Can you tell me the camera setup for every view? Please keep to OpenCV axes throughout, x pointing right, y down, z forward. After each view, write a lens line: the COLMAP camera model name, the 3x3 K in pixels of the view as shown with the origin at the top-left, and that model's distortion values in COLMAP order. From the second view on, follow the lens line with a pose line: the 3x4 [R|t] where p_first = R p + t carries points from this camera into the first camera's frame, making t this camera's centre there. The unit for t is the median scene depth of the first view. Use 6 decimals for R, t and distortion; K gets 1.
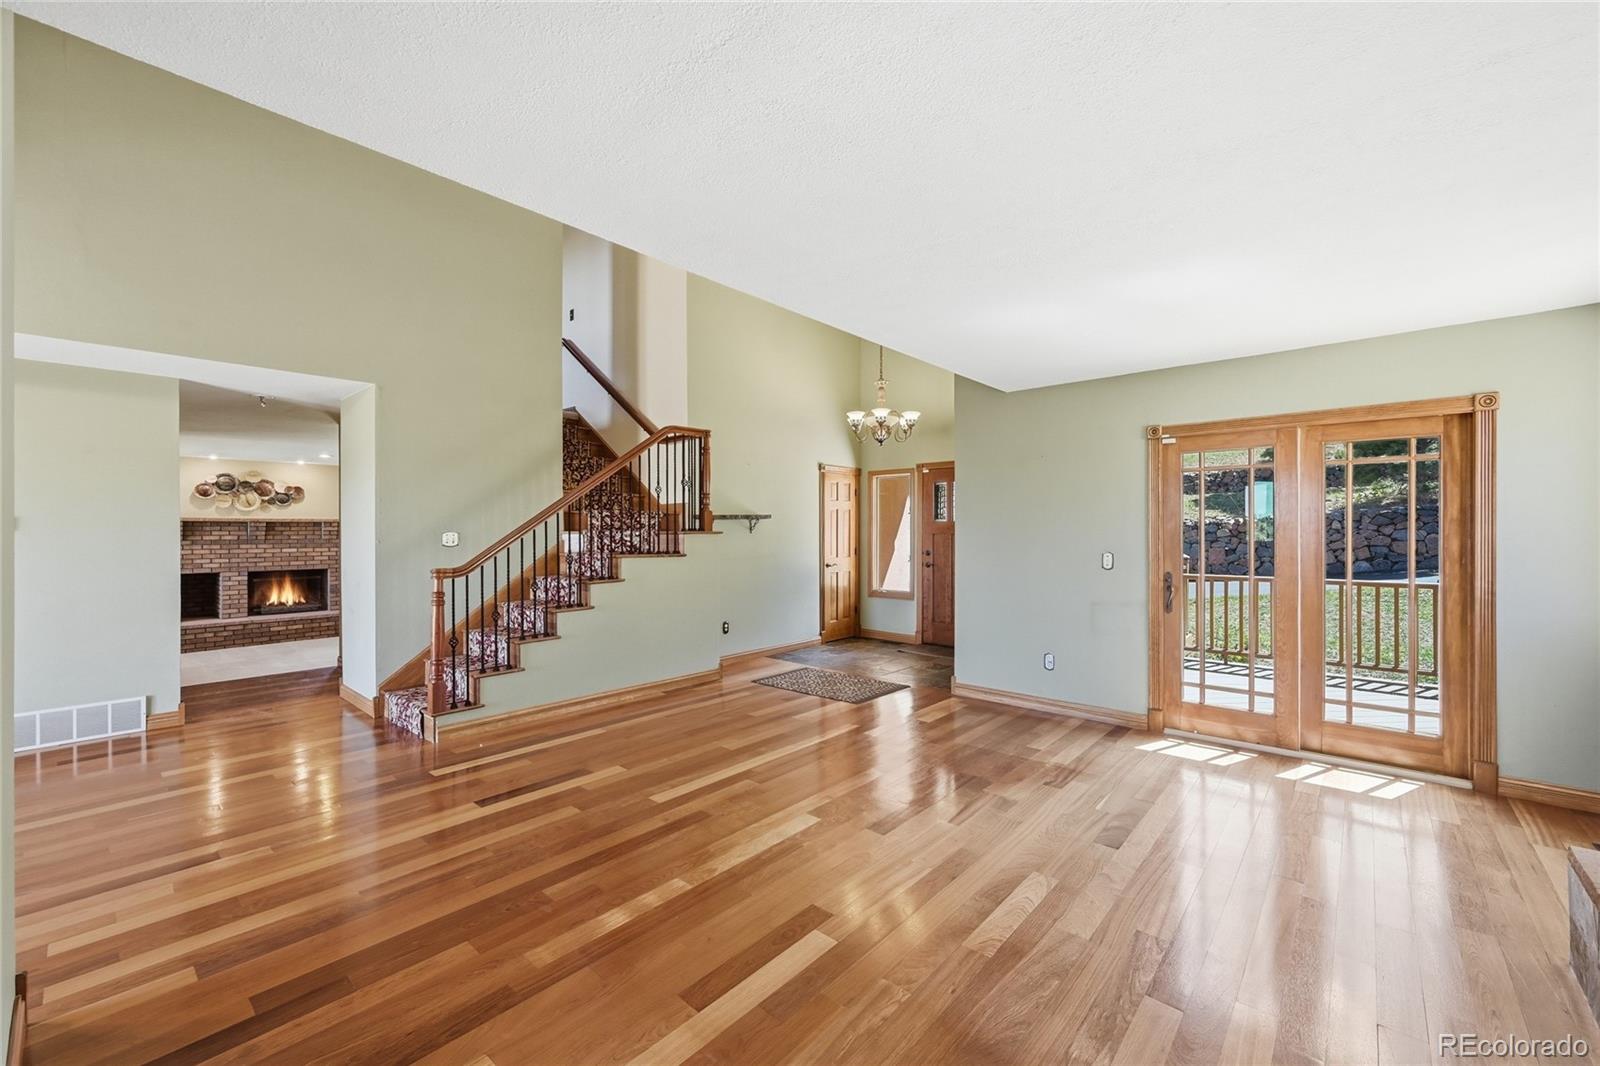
lens RADIAL K [[650.1, 0, 800.0], [0, 650.1, 533.0], [0, 0, 1]] dist [0.000816, 0.000063]
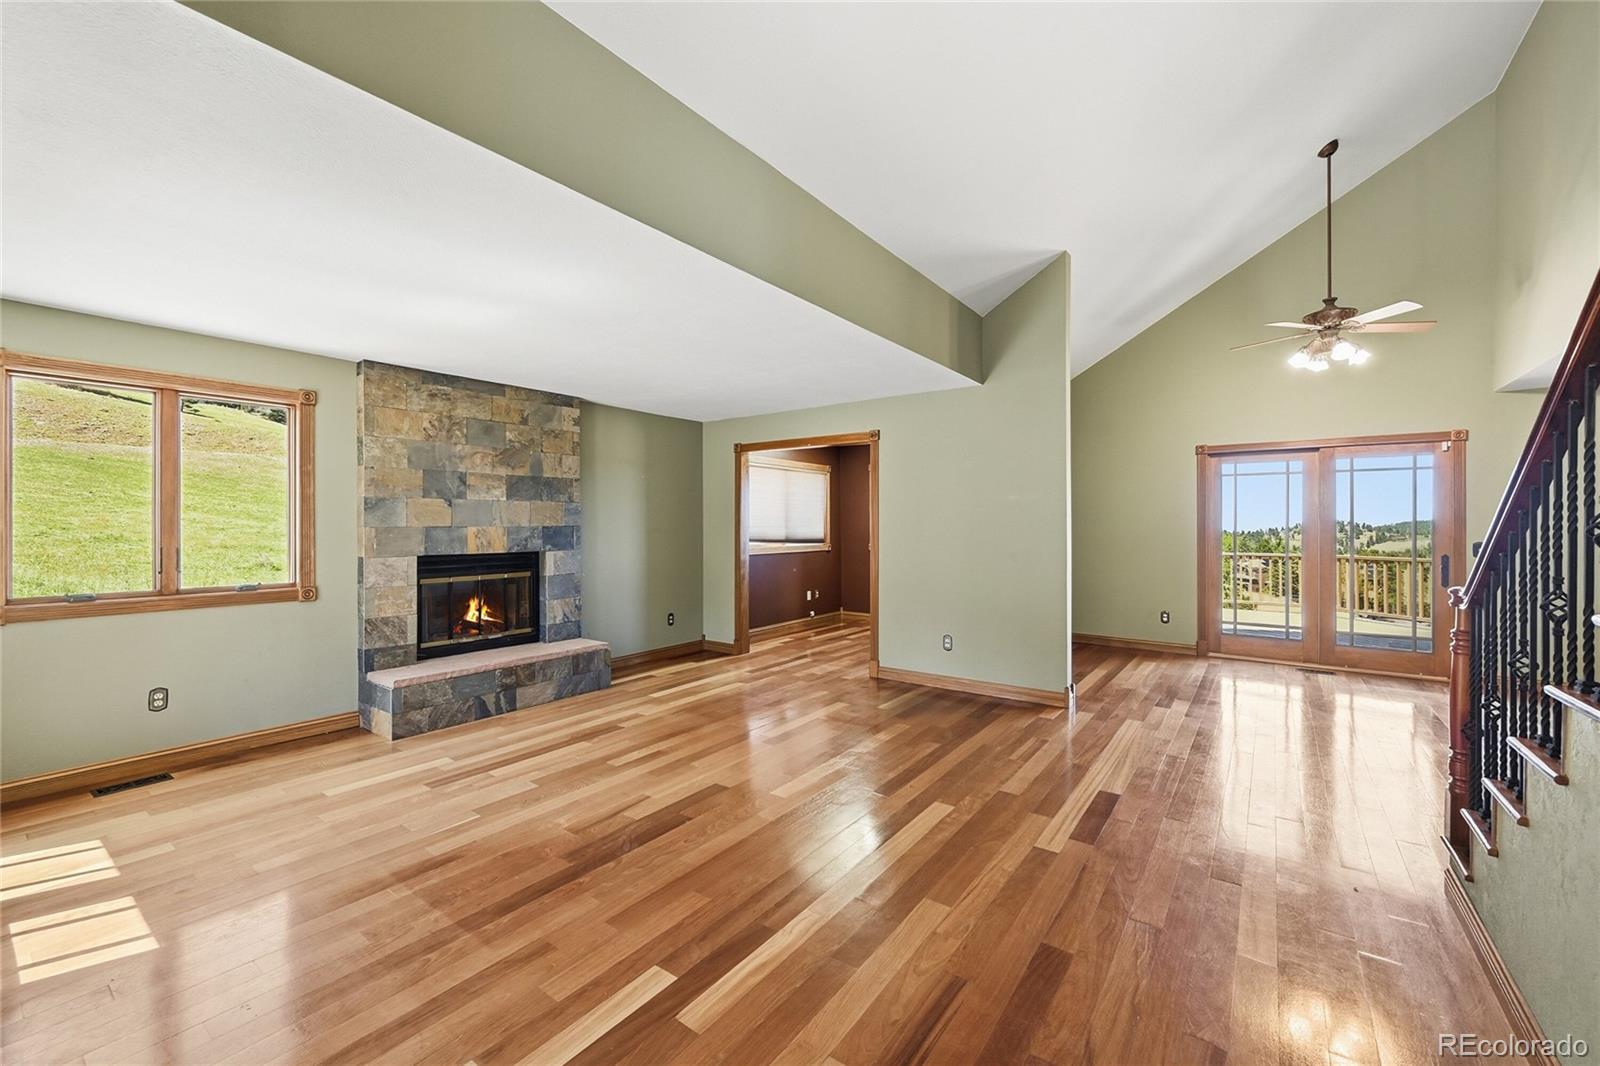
lens RADIAL K [[650.1, 0, 800.0], [0, 650.1, 533.0], [0, 0, 1]] dist [0.000816, 0.000063]
pose [[-0.996297, 0.008600, -0.085542, 0.075198], [0.006941, 0.999782, 0.019672, -0.008017], [0.085692, 0.019006, -0.996140, 2.232336]]
